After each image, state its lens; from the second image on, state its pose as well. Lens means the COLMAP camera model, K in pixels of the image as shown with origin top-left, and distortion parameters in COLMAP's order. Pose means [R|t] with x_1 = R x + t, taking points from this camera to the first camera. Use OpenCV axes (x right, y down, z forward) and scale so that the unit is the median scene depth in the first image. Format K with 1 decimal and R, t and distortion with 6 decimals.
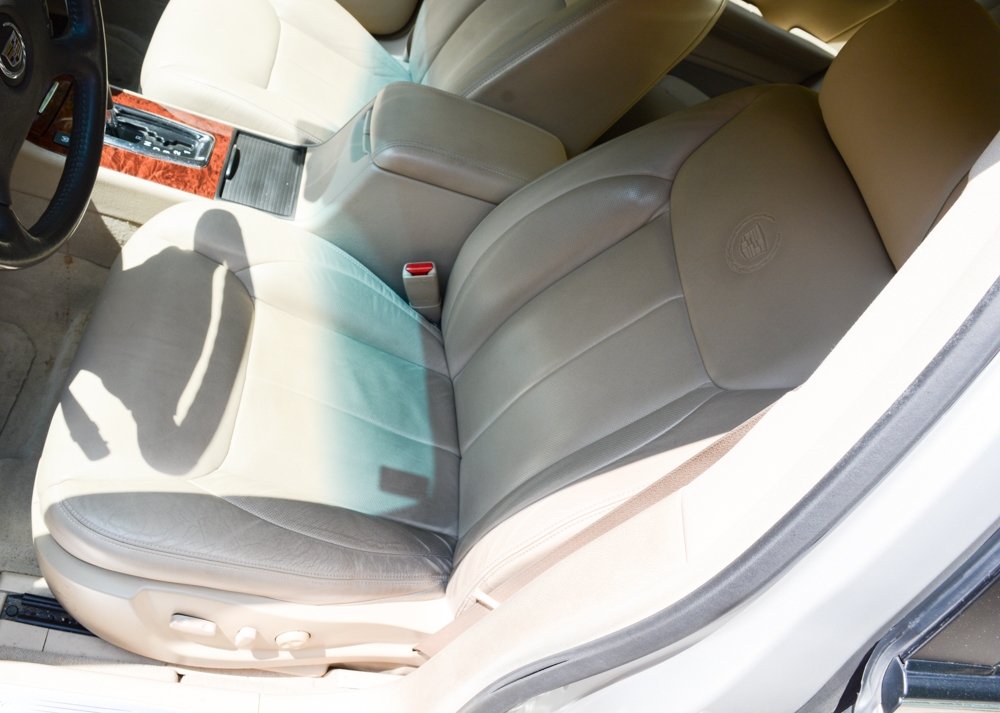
lens RADIAL K [[881.1, 0, 498.6], [0, 881.1, 358.8], [0, 0, 1]] dist [-0.067239, 0.000937]
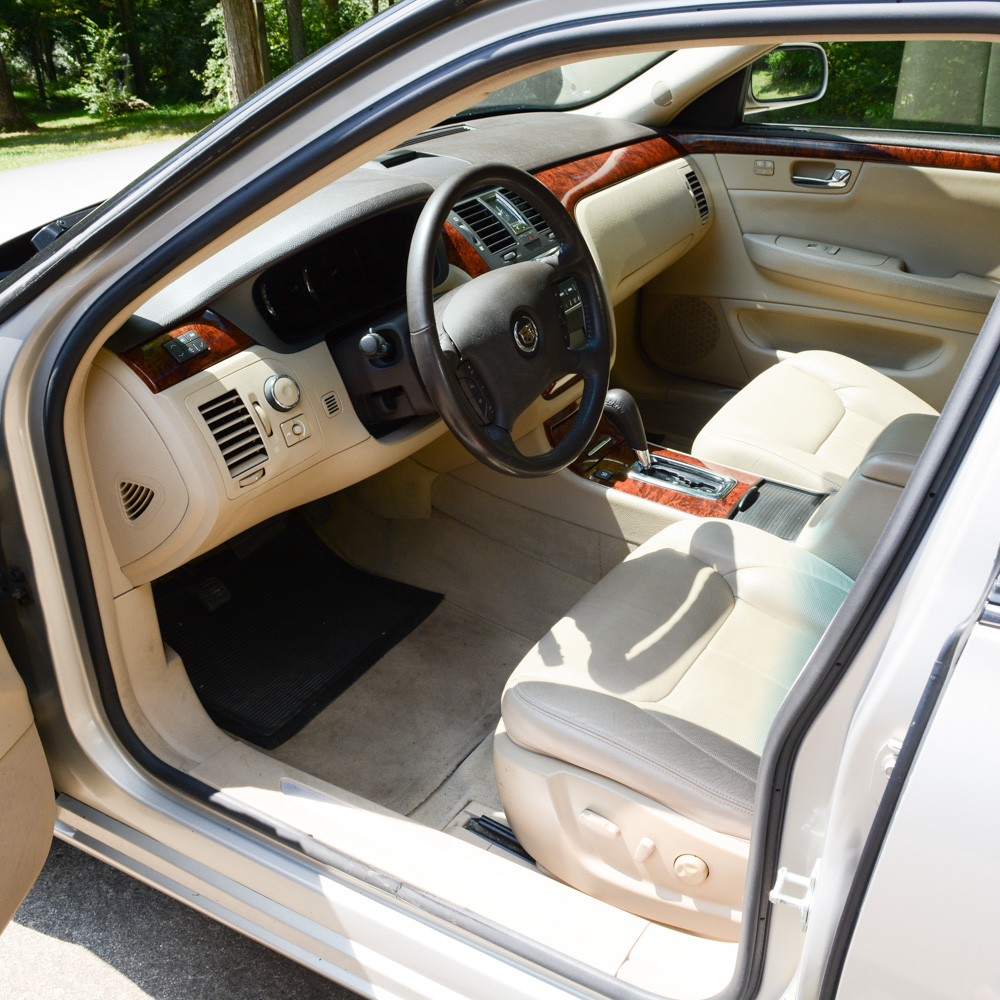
lens RADIAL K [[1190.6, 0, 501.6], [0, 1190.6, 500.9], [0, 0, 1]] dist [-0.082136, 0.000000]
pose [[0.786340, -0.077271, -0.612942, 0.358880], [-0.194884, 0.910464, -0.364795, 0.379176], [0.586250, 0.406306, 0.700876, -0.187728]]
